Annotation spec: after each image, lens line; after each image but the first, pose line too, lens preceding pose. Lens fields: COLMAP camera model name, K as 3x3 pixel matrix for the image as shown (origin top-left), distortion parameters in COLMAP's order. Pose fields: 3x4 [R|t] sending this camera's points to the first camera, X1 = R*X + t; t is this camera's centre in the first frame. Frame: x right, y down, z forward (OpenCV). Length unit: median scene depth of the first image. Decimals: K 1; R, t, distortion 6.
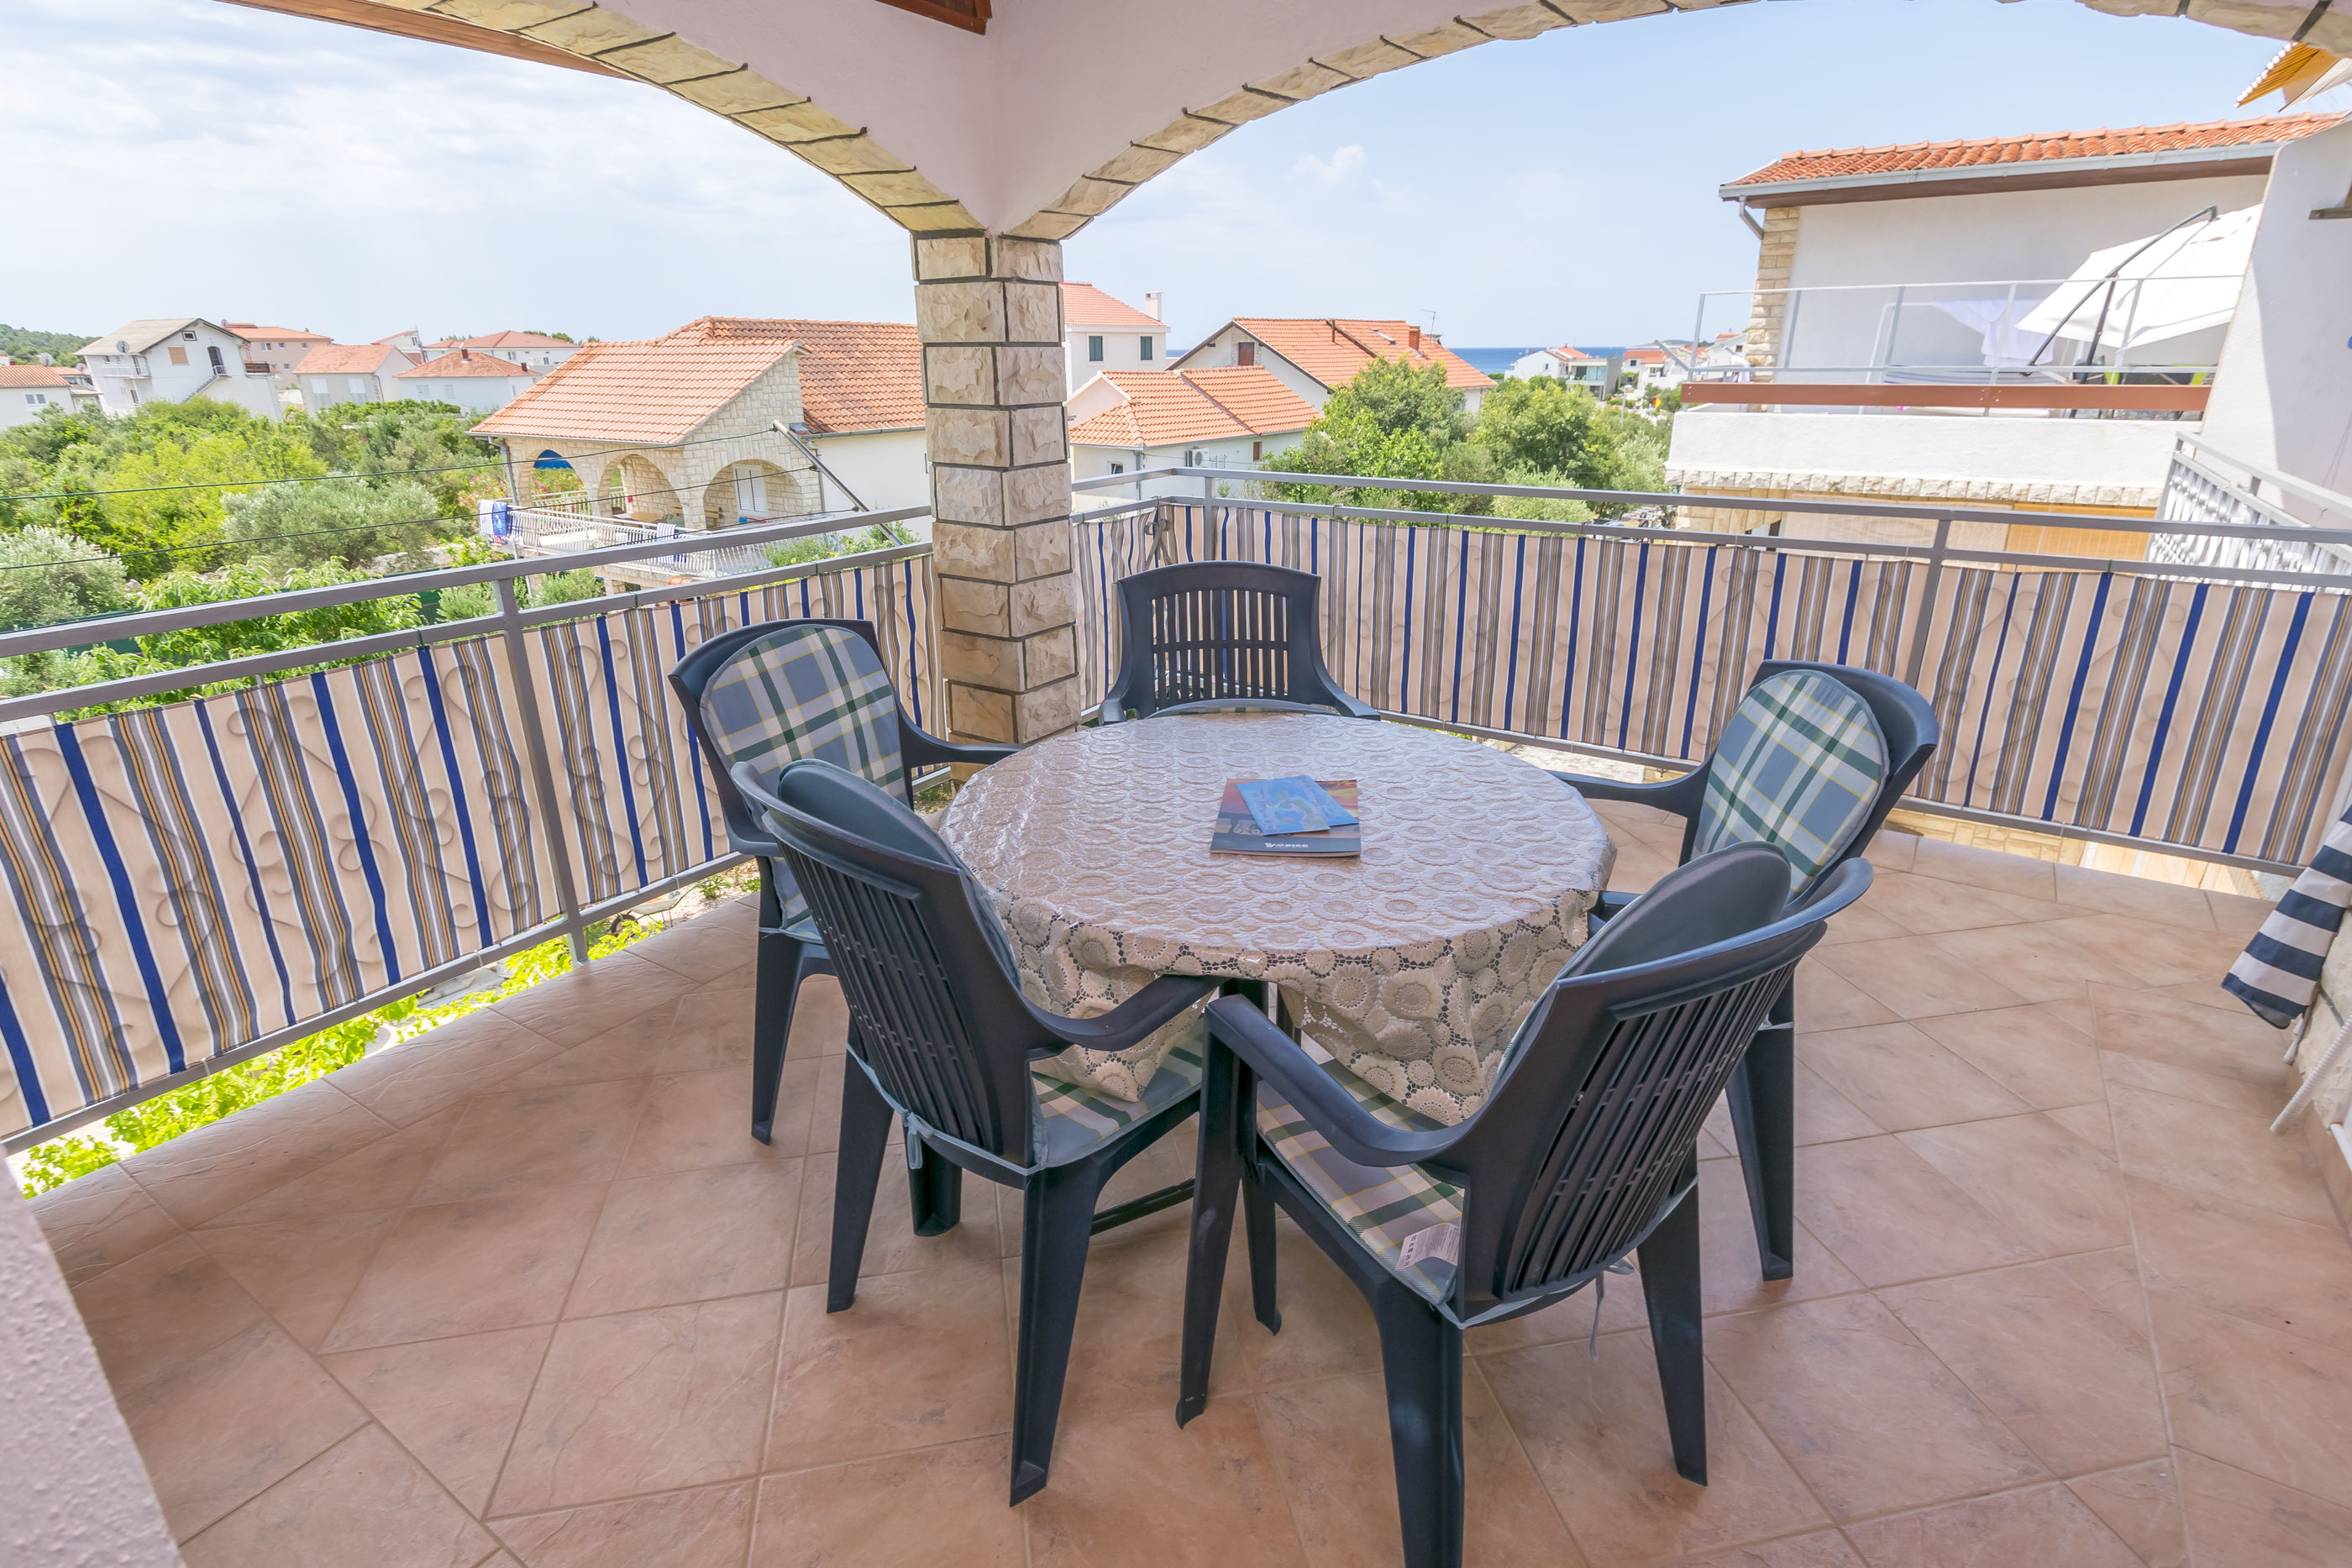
lens RADIAL K [[1147.5, 0, 1176.0], [0, 1147.5, 784.0], [0, 0, 1]] dist [0.012602, -0.007479]
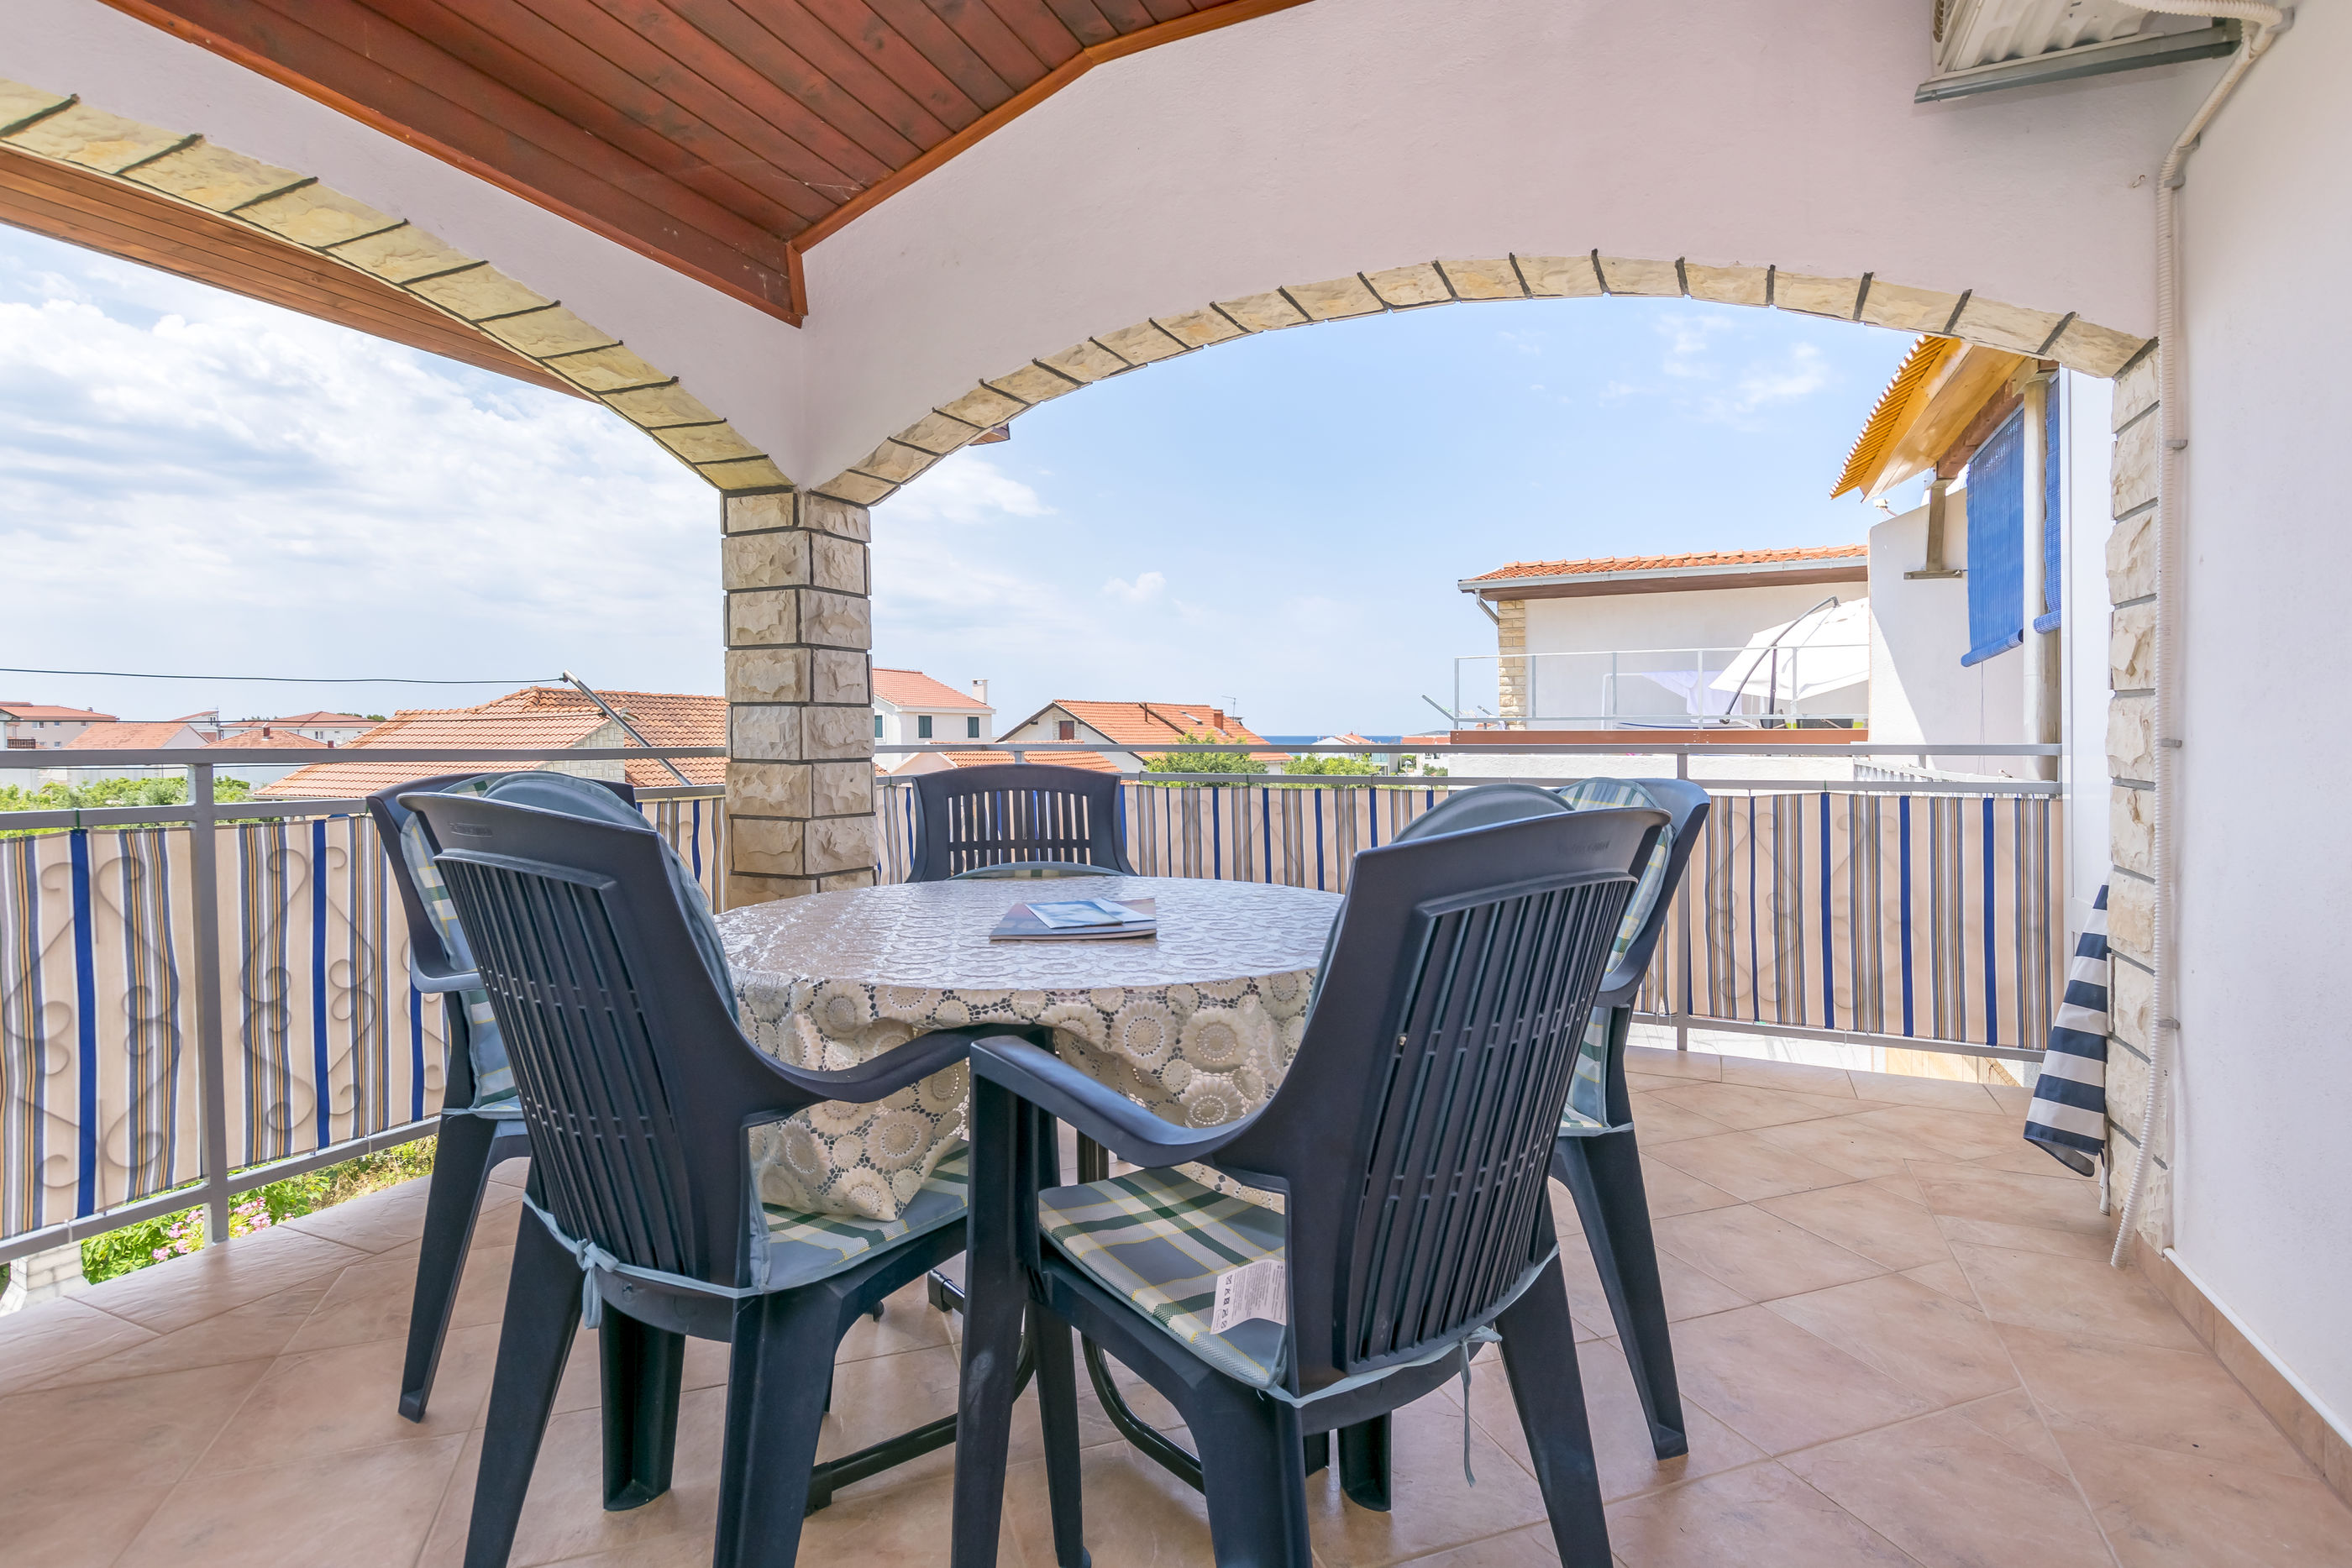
lens RADIAL K [[1123.5, 0, 1176.0], [0, 1123.5, 784.0], [0, 0, 1]] dist [0.007336, -0.005667]
pose [[0.988496, -0.010346, 0.150893, 0.027640], [0.057911, 0.947518, -0.314412, 0.149698], [-0.139721, 0.319534, 0.937217, 0.081604]]
